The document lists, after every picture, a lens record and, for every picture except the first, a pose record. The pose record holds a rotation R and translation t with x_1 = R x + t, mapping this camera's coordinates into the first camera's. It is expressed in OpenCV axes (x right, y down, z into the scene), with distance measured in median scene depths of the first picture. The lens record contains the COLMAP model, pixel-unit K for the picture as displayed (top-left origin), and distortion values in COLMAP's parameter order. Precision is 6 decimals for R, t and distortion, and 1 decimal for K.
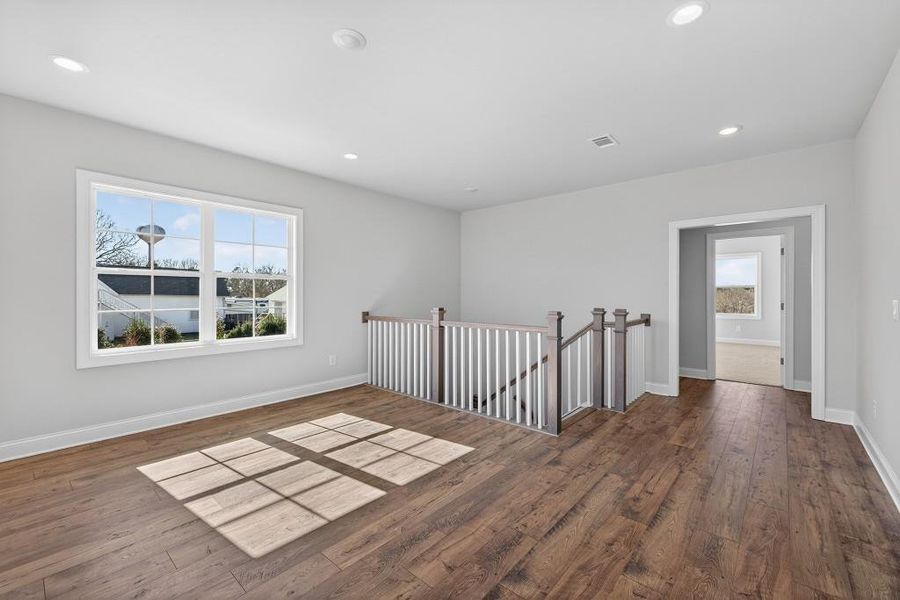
lens RADIAL K [[374.7, 0, 441.7], [0, 374.7, 296.6], [0, 0, 1]] dist [0.009914, -0.002035]
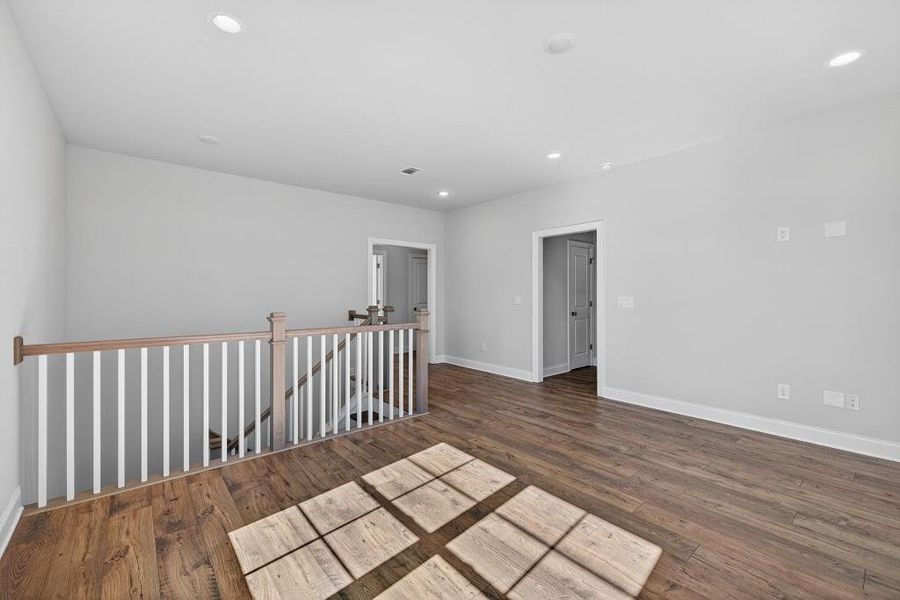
lens RADIAL K [[374.7, 0, 449.0], [0, 374.7, 294.3], [0, 0, 1]] dist [0.009914, -0.002035]
pose [[0.141145, 0.001382, 0.989988, -1.017110], [0.006059, 0.999979, -0.002260, -0.001930], [-0.989970, 0.006317, 0.141134, 0.908081]]
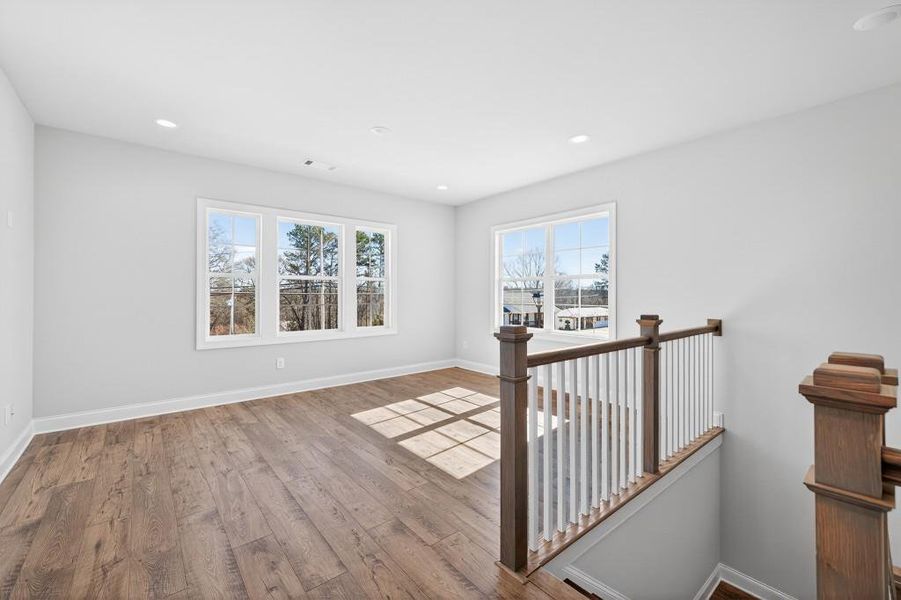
lens RADIAL K [[375.1, 0, 449.5], [0, 375.1, 297.2], [0, 0, 1]] dist [0.009914, -0.002035]
pose [[-0.149308, 0.006883, -0.988767, 0.985097], [-0.006333, 0.999949, 0.007917, -0.000916], [0.988770, 0.007444, -0.149257, 1.193830]]
